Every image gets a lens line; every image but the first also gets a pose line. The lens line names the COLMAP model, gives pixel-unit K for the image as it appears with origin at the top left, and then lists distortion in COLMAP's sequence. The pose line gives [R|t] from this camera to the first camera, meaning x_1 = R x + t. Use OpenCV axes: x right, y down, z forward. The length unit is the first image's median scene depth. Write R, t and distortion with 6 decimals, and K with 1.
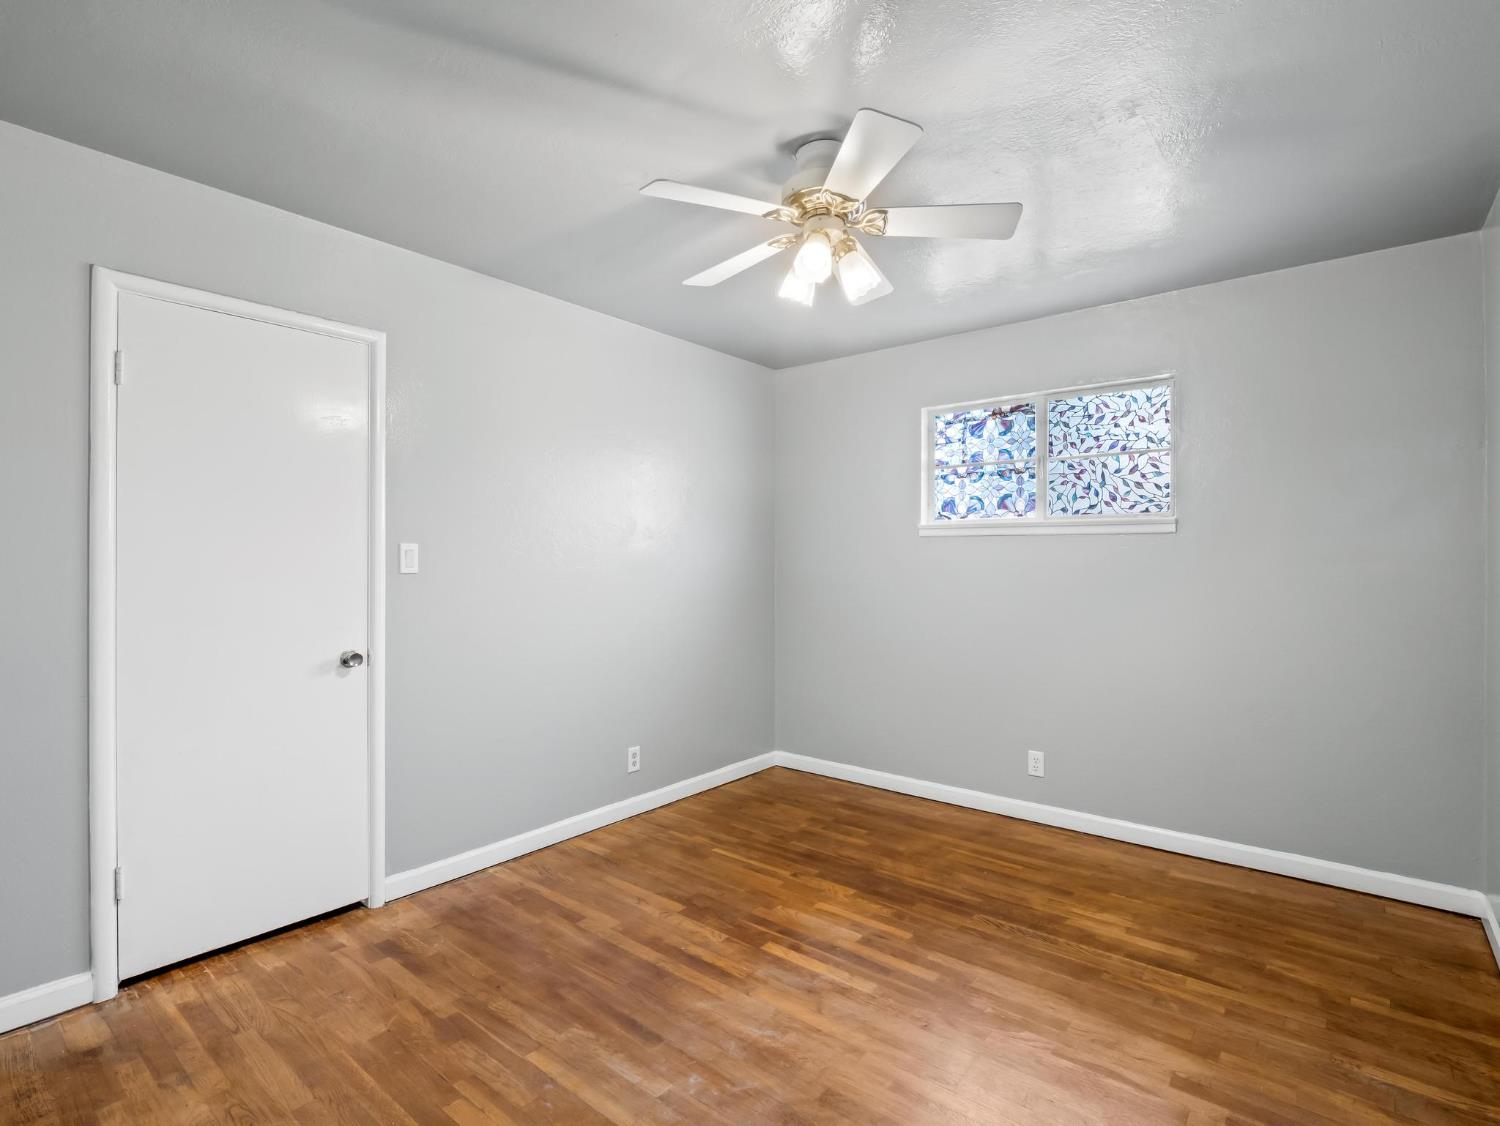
lens RADIAL K [[748.0, 0, 742.7], [0, 748.0, 563.7], [0, 0, 1]] dist [0.002787, -0.009504]
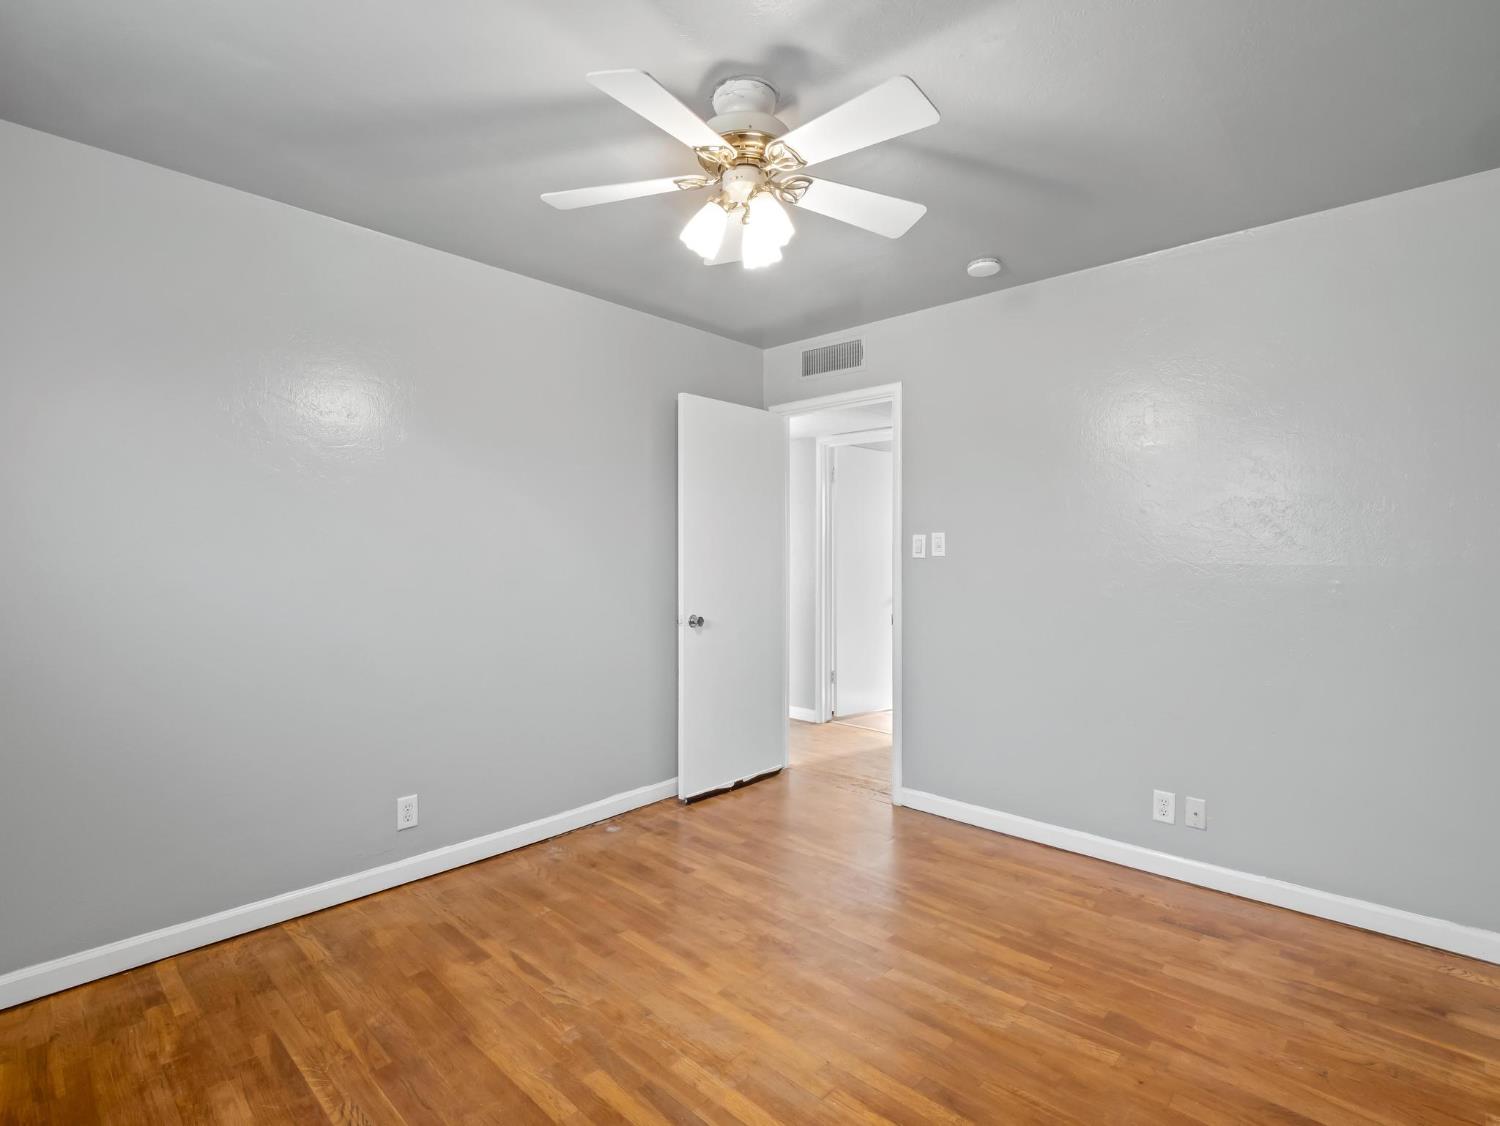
lens RADIAL K [[726.3, 0, 744.6], [0, 726.3, 552.5], [0, 0, 1]] dist [-0.012828, -0.001008]
pose [[-0.998192, -0.003585, 0.059997, 0.057750], [-0.003697, 0.999992, -0.001752, 0.002130], [-0.059991, -0.001970, -0.998197, 1.925101]]
